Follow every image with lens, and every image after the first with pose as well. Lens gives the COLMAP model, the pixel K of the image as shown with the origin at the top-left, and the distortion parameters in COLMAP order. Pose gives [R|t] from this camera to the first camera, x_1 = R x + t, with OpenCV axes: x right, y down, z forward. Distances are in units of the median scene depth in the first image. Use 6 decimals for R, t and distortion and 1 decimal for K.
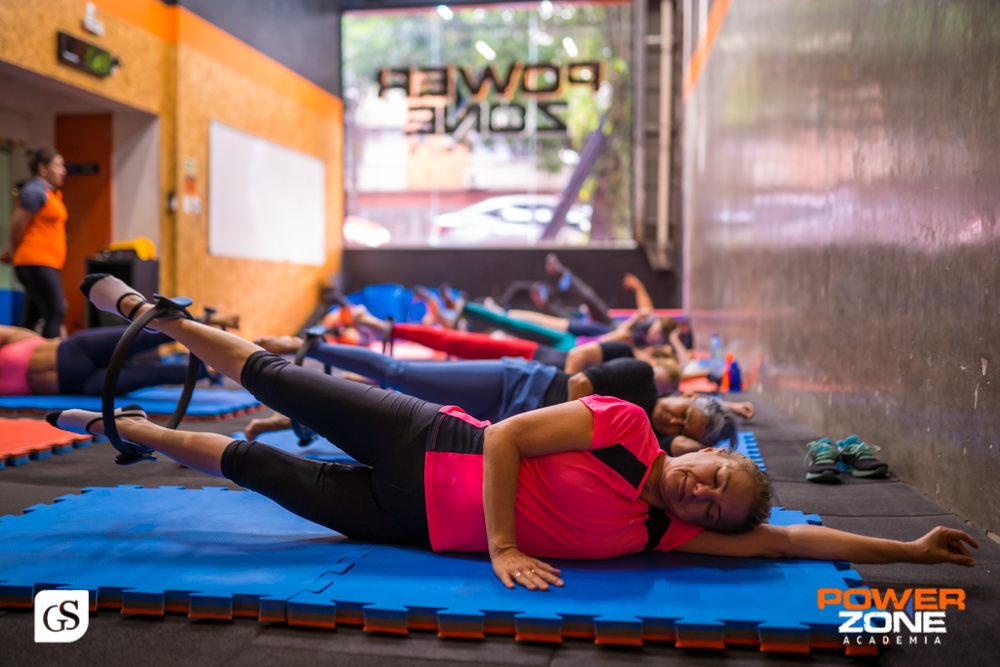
lens RADIAL K [[969.1, 0, 500.0], [0, 969.1, 333.5], [0, 0, 1]] dist [-0.060245, 0.095786]
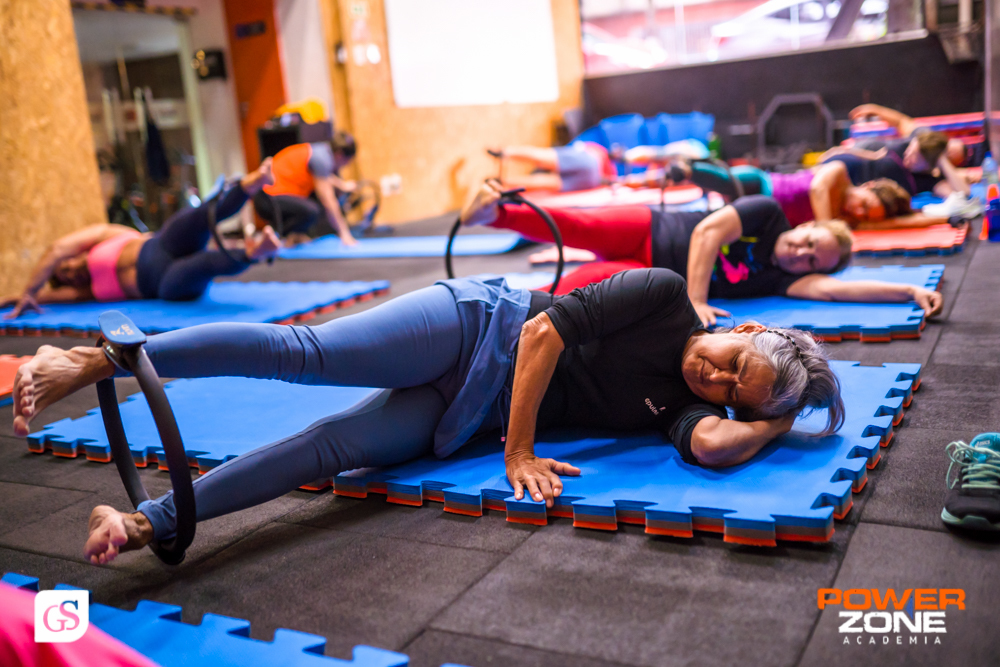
lens RADIAL K [[969.1, 0, 500.0], [0, 969.1, 333.5], [0, 0, 1]] dist [-0.060245, 0.095786]
pose [[0.944246, -0.032396, -0.327644, 0.083968], [0.089908, 0.982696, 0.161942, -0.011597], [0.316728, -0.182371, 0.930819, 0.154707]]
